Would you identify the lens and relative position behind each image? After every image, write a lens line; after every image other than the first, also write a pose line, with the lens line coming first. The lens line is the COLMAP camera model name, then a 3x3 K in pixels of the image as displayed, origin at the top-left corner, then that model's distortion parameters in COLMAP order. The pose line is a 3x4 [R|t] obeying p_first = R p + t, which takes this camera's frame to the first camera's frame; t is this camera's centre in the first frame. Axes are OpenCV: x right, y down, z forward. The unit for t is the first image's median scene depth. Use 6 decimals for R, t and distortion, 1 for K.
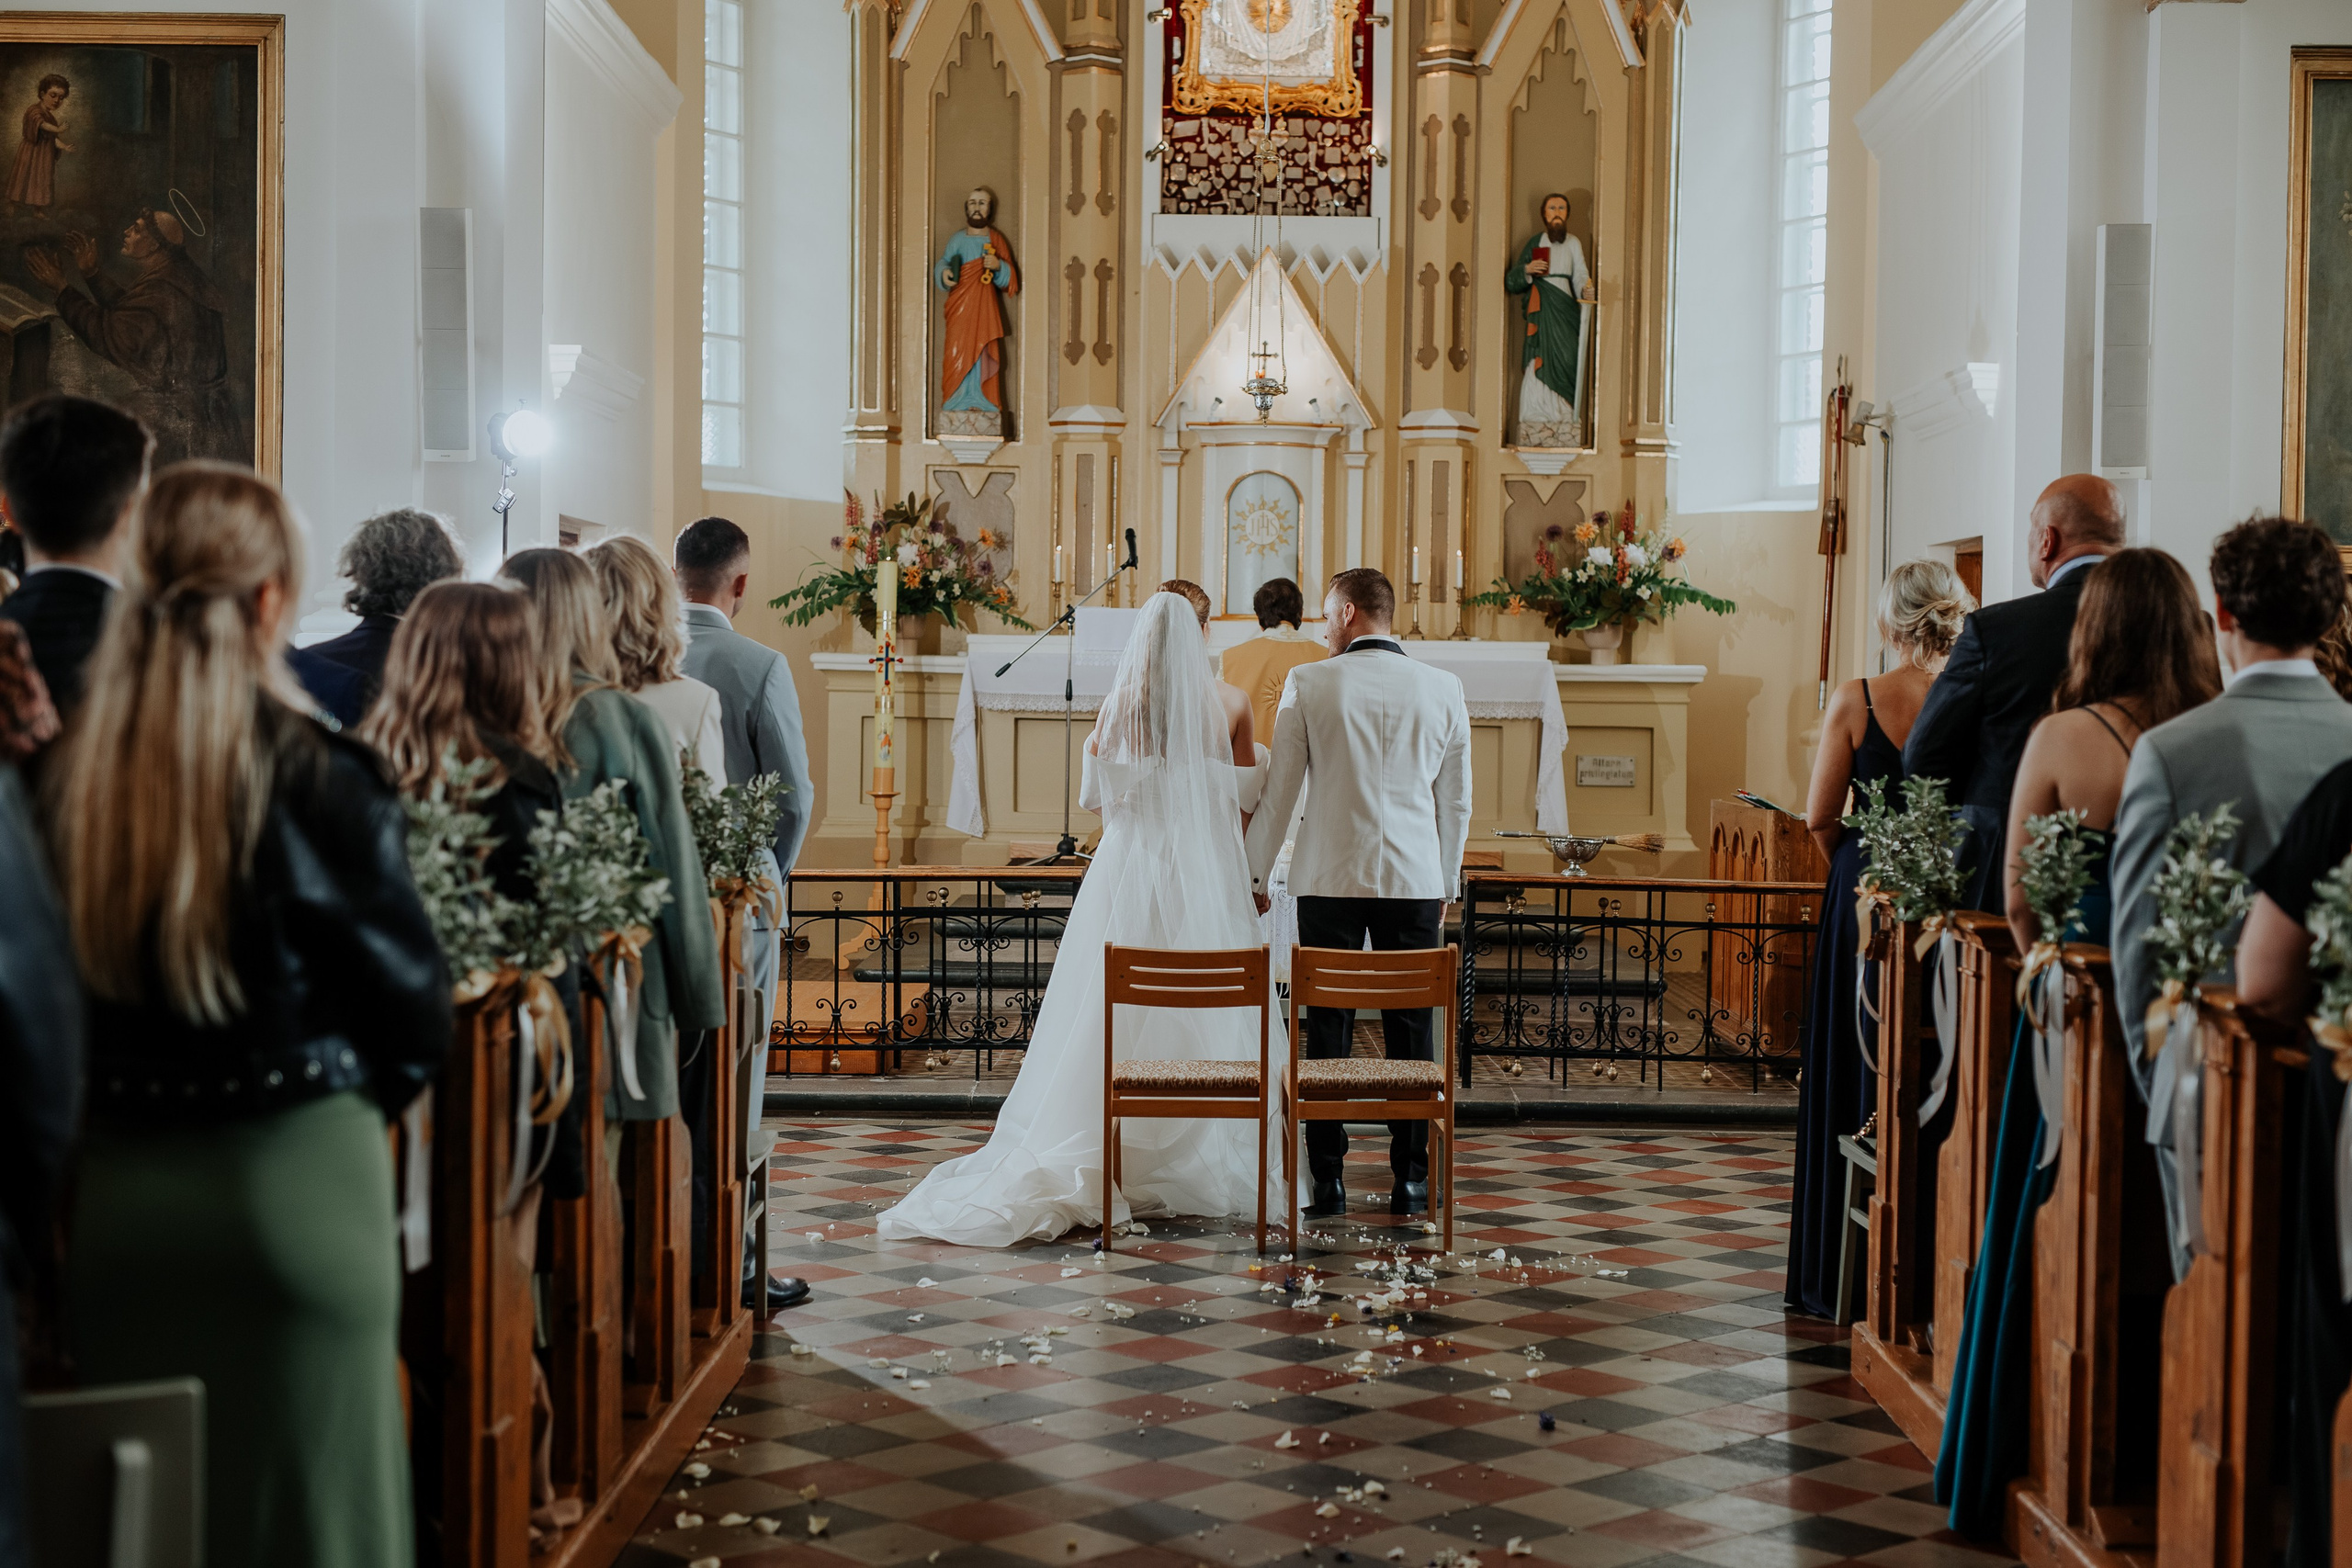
lens RADIAL K [[3440.3, 0, 1179.2], [0, 3440.3, 793.2], [0, 0, 1]] dist [0.009149, 0.000000]
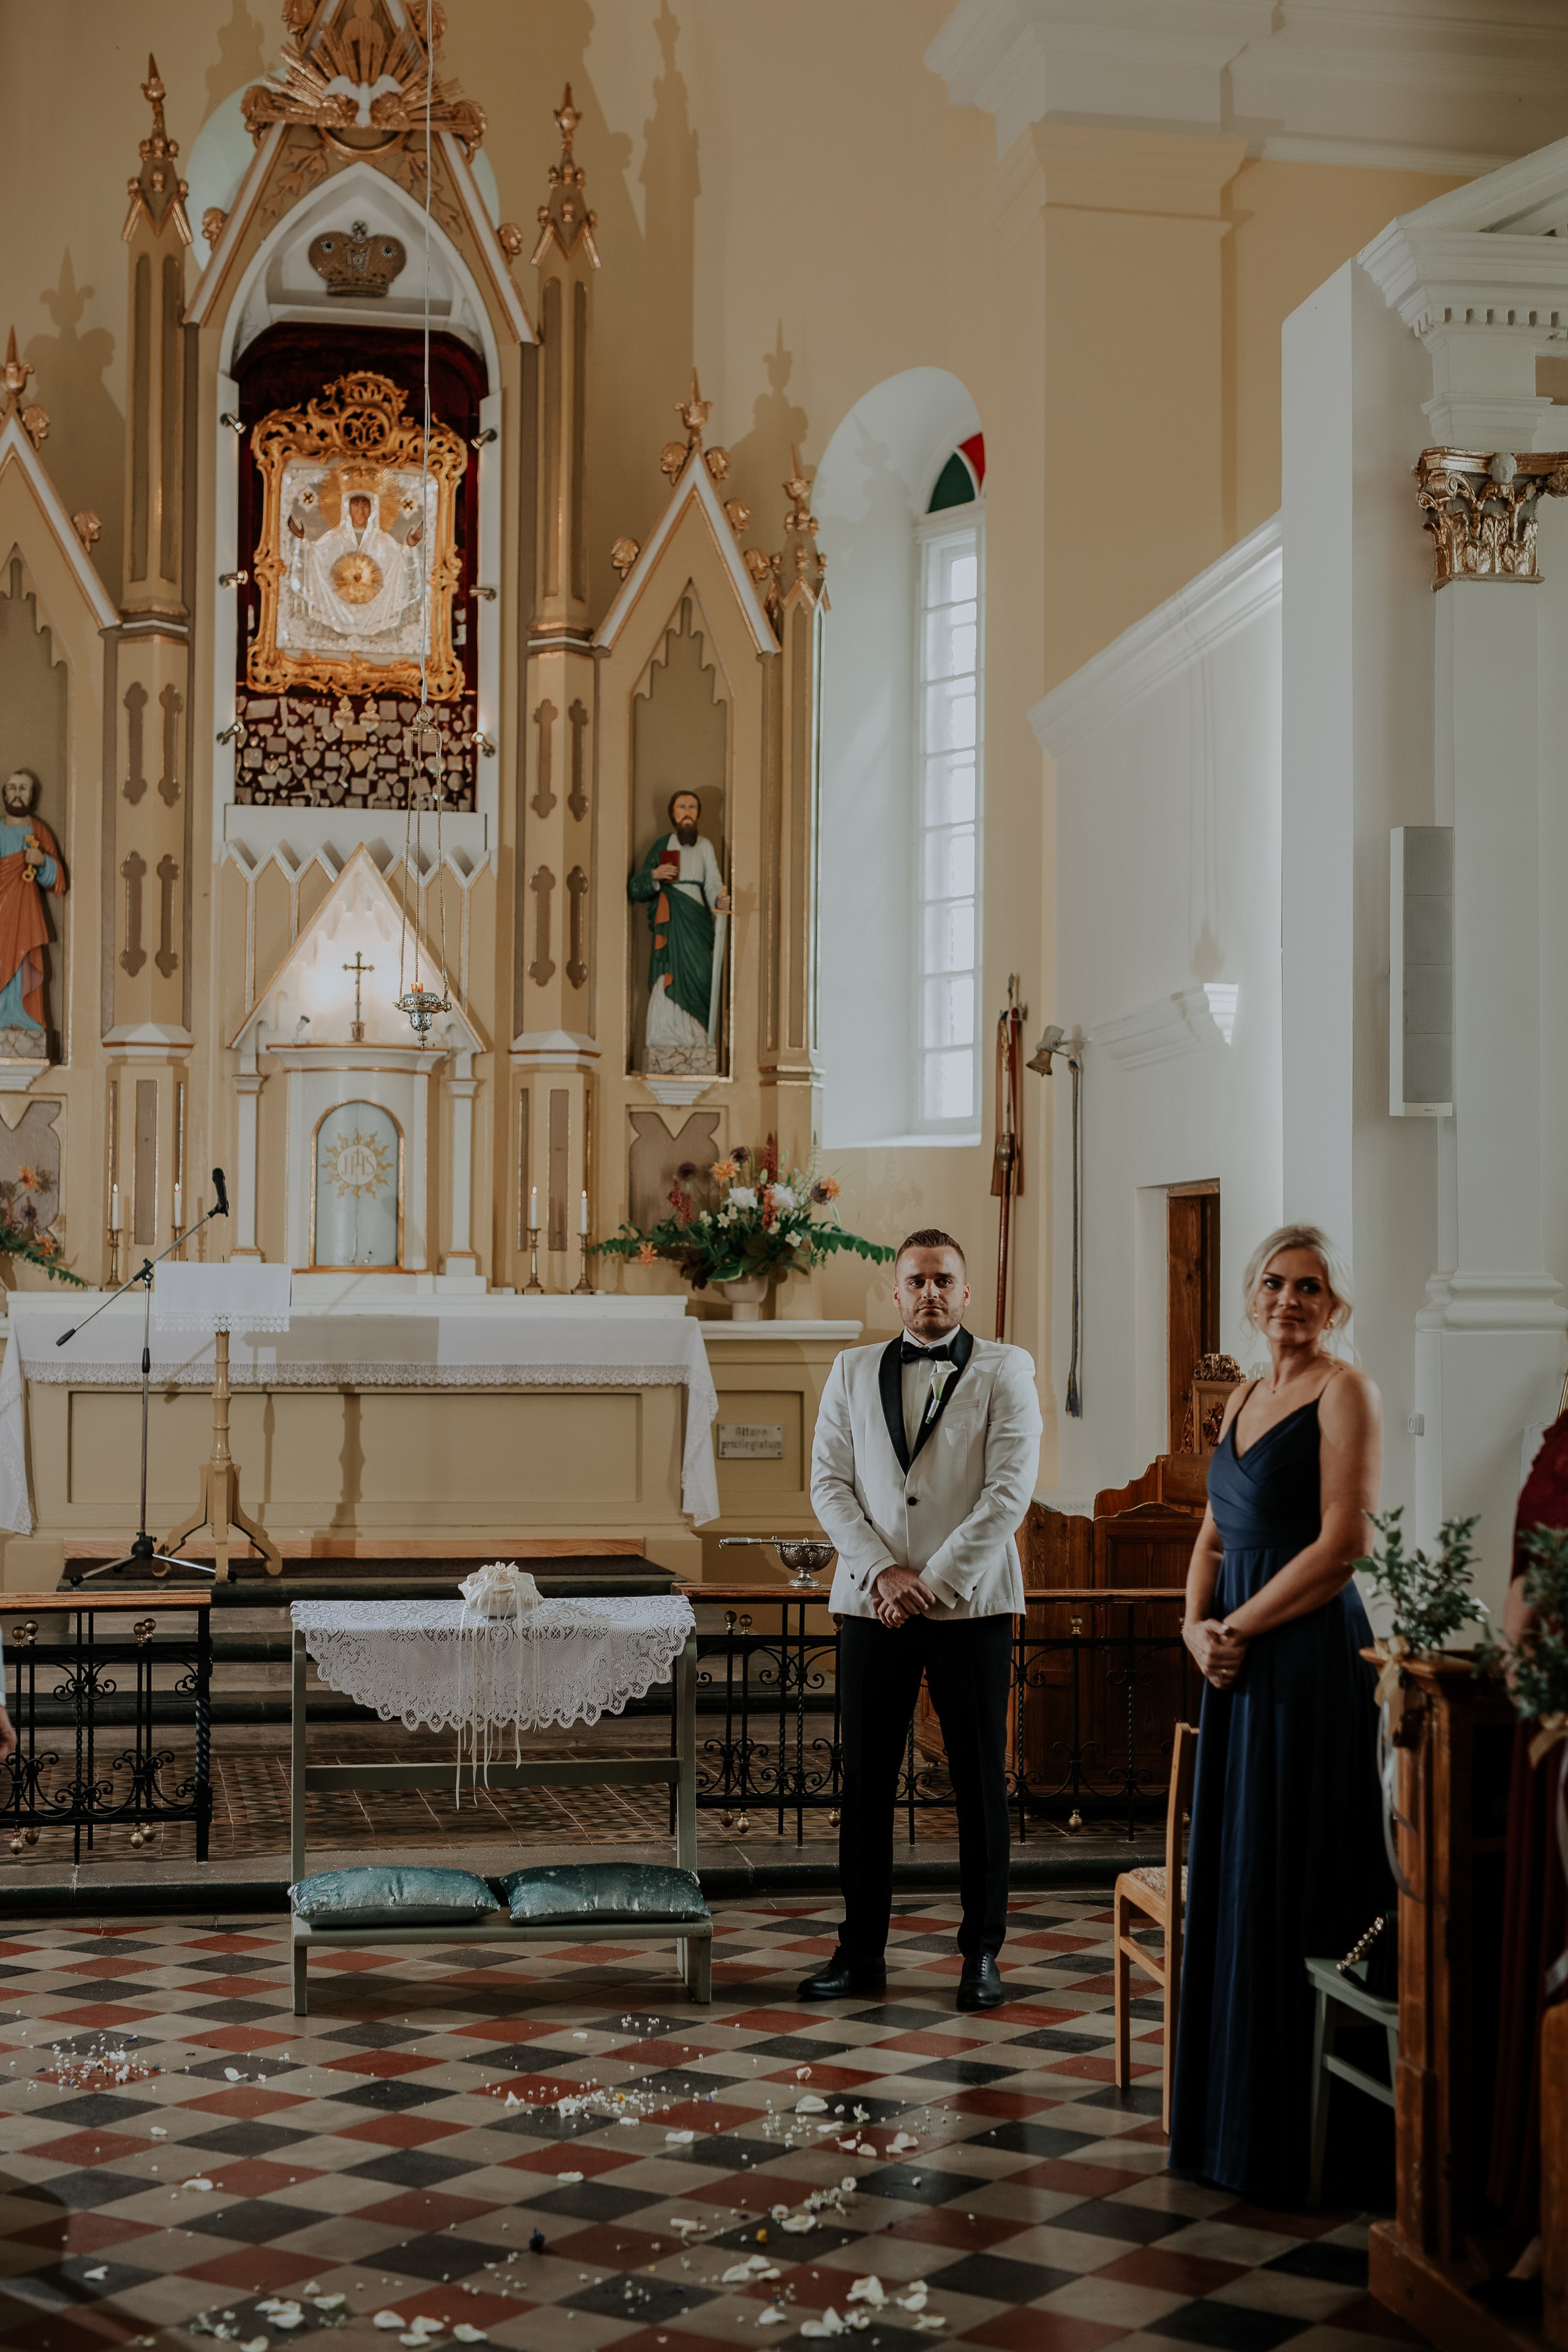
lens RADIAL K [[3440.7, 0, 782.7], [0, 3440.7, 1163.3], [0, 0, 1]] dist [0.009149, 0.000000]
pose [[0.980088, -0.000401, 0.198564, -0.042567], [0.014873, 0.997337, -0.071398, -0.014287], [-0.198007, 0.072929, 0.977484, 0.131933]]
